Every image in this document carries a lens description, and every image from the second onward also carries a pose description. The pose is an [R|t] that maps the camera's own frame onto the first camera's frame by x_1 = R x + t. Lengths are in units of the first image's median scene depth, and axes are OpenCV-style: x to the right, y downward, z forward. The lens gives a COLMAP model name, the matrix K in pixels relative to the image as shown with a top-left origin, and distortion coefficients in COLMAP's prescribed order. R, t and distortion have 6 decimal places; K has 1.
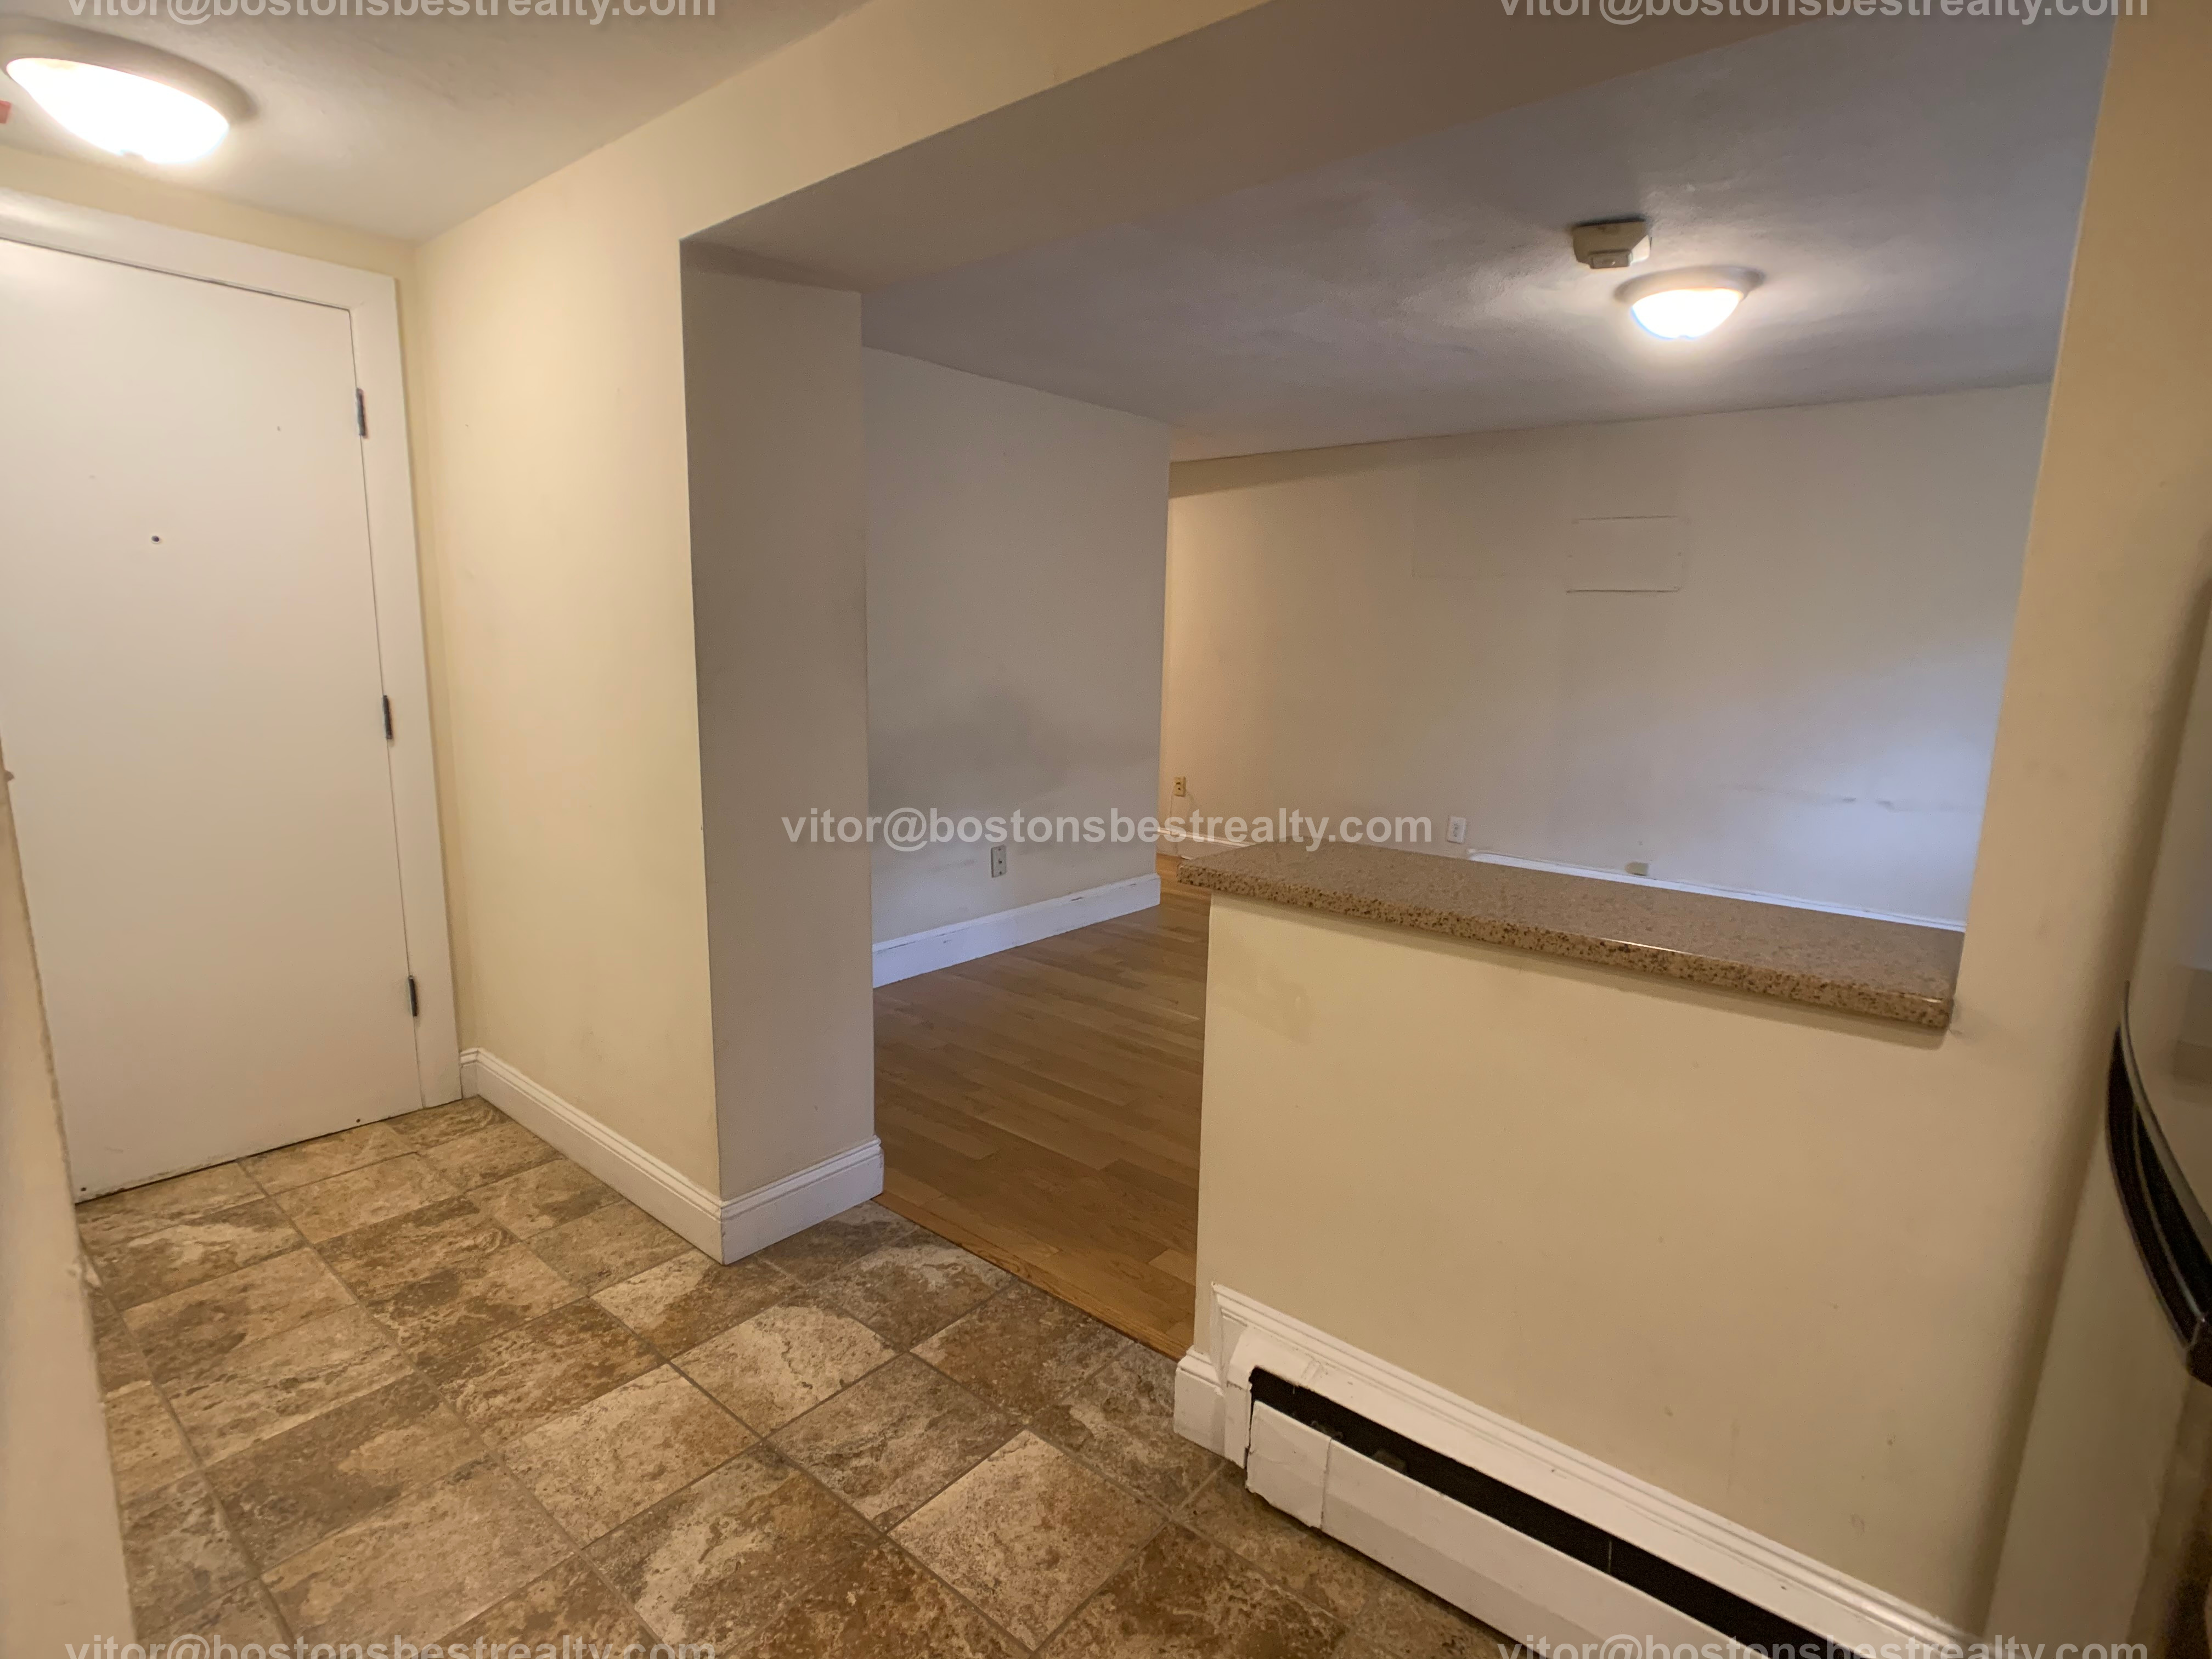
lens RADIAL K [[1112.9, 0, 1116.4], [0, 1112.9, 824.3], [0, 0, 1]] dist [-0.038142, 0.024105]
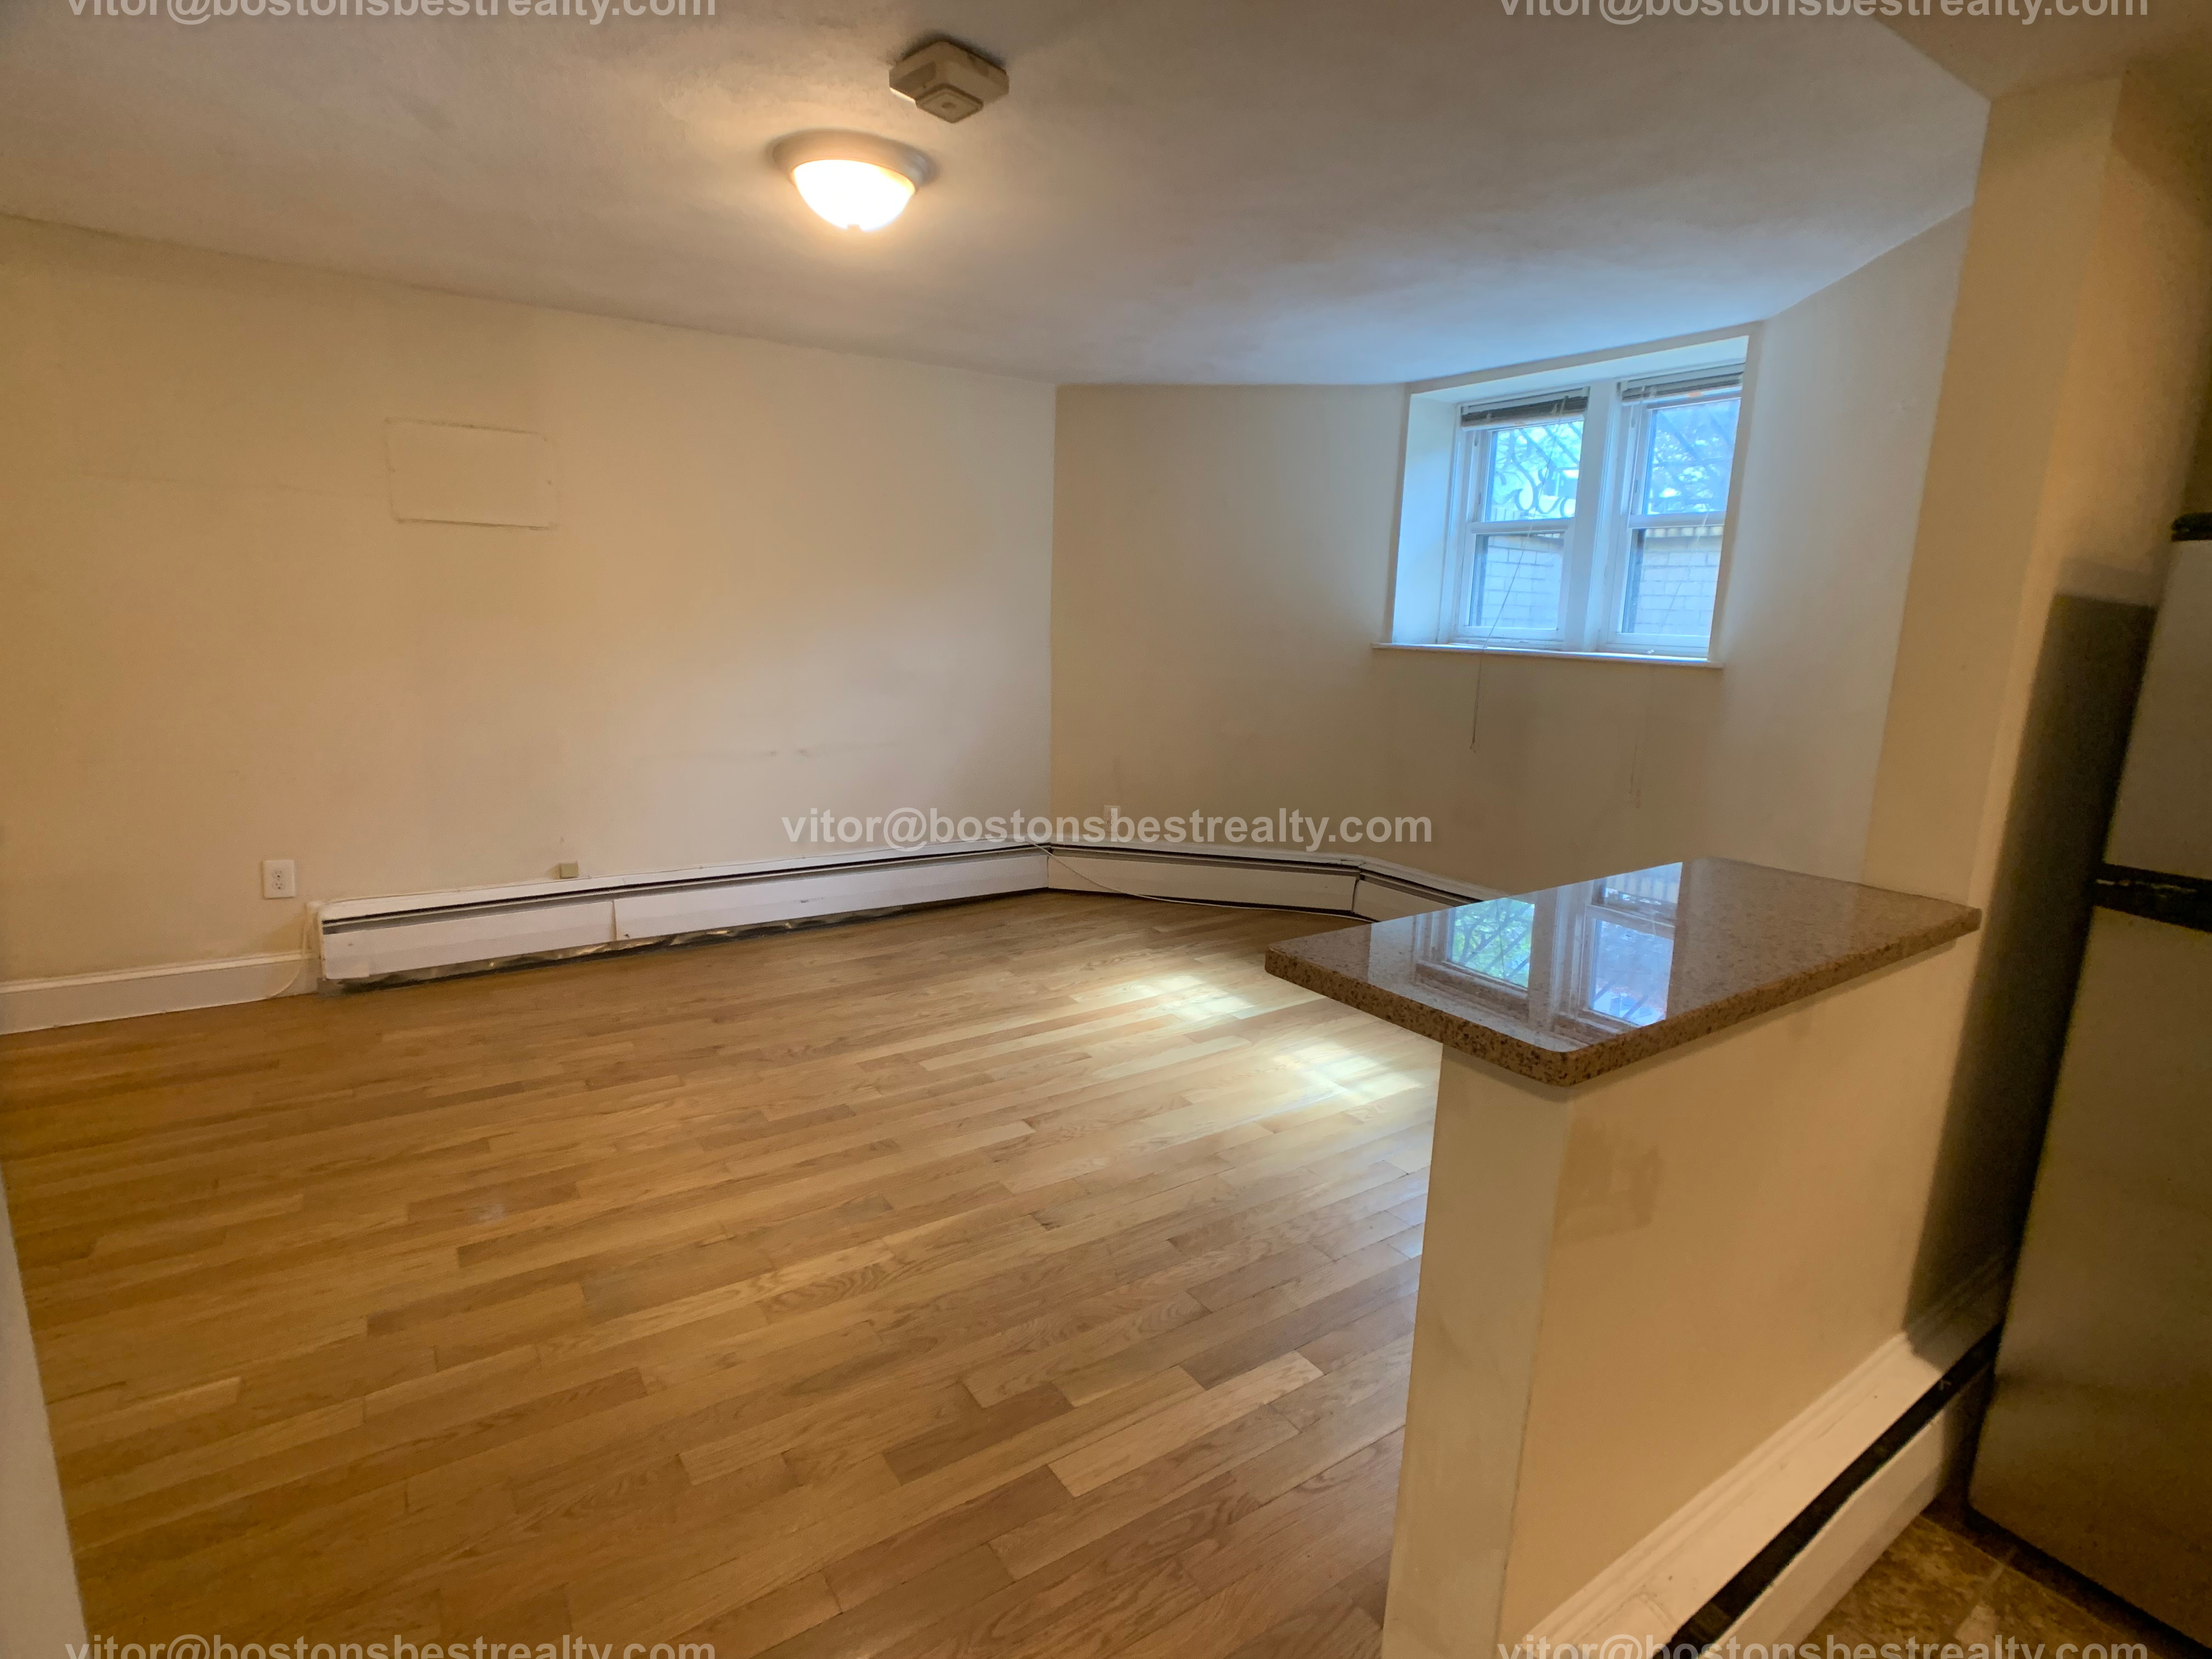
lens RADIAL K [[1103.6, 0, 1122.4], [0, 1103.6, 831.5], [0, 0, 1]] dist [-0.025164, 0.012237]
pose [[0.277256, -0.203127, 0.939078, -0.503416], [0.139890, 0.975515, 0.169707, -0.199789], [-0.950557, 0.084316, 0.298883, 1.050110]]
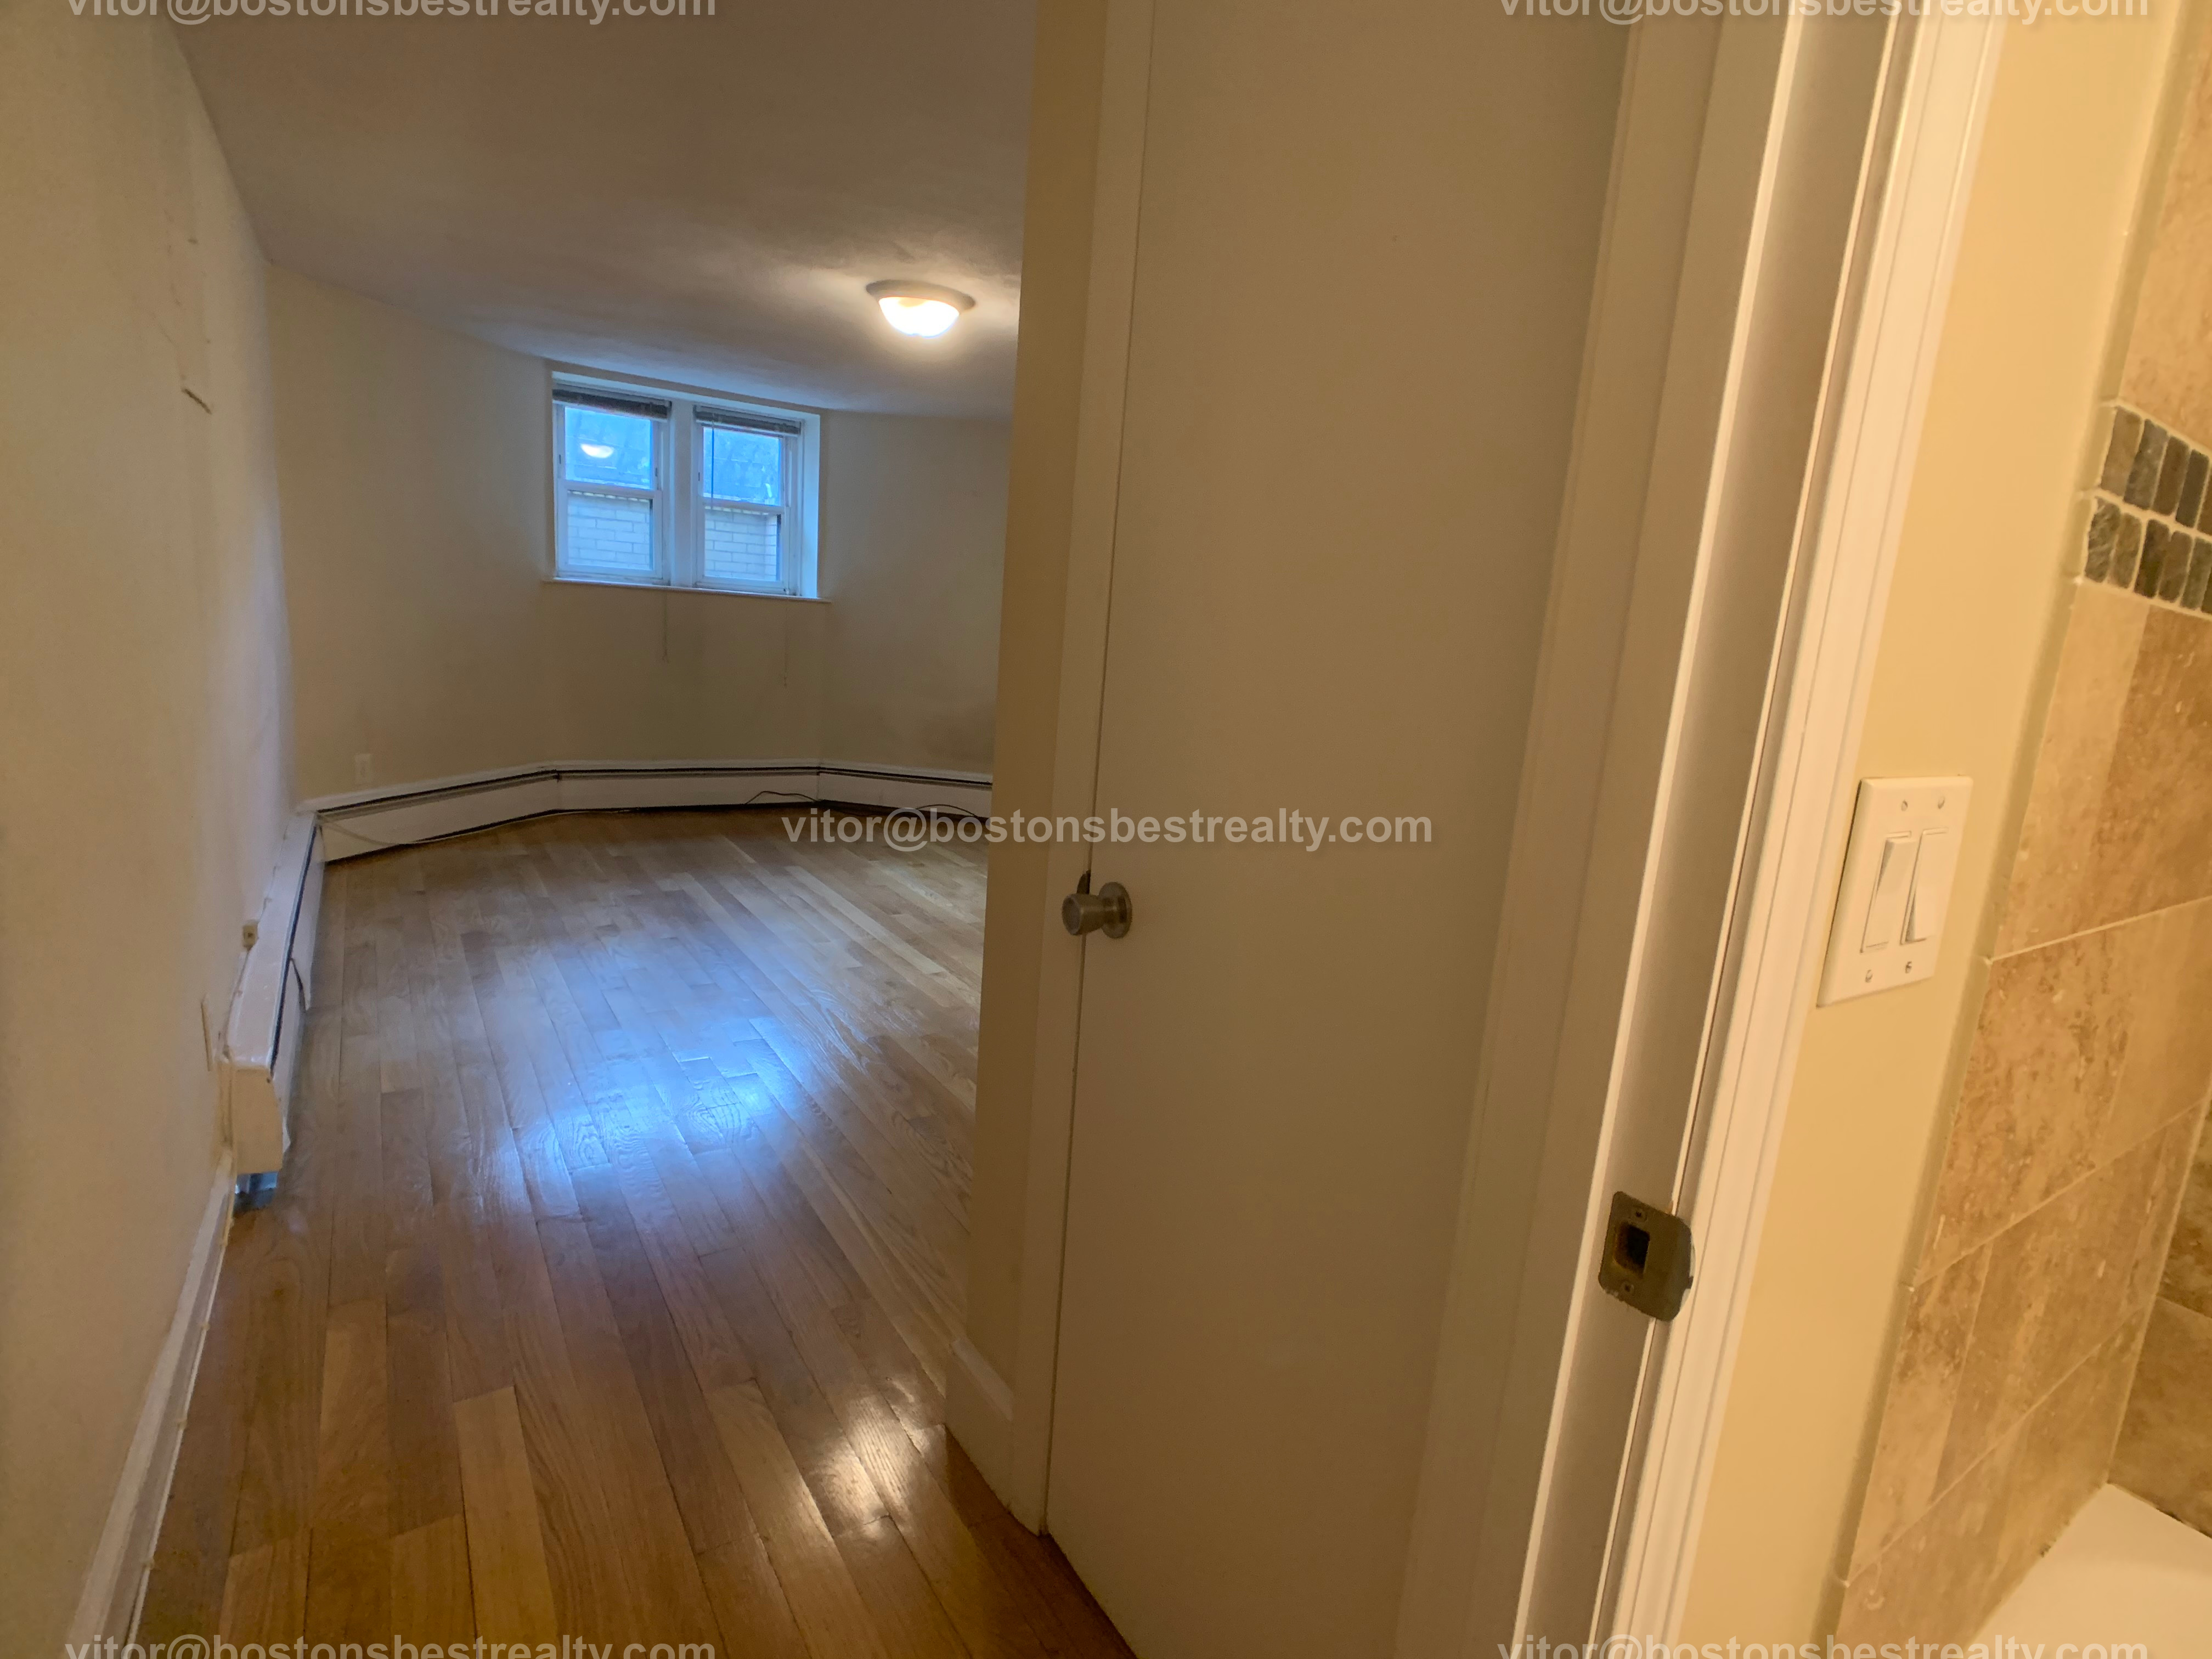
lens RADIAL K [[1103.6, 0, 1122.4], [0, 1103.6, 831.5], [0, 0, 1]] dist [-0.025164, 0.012237]
pose [[-0.954507, -0.154084, 0.255292, -0.208446], [-0.055002, 0.932432, 0.357134, -0.661803], [-0.293071, 0.326846, -0.898488, 3.932006]]
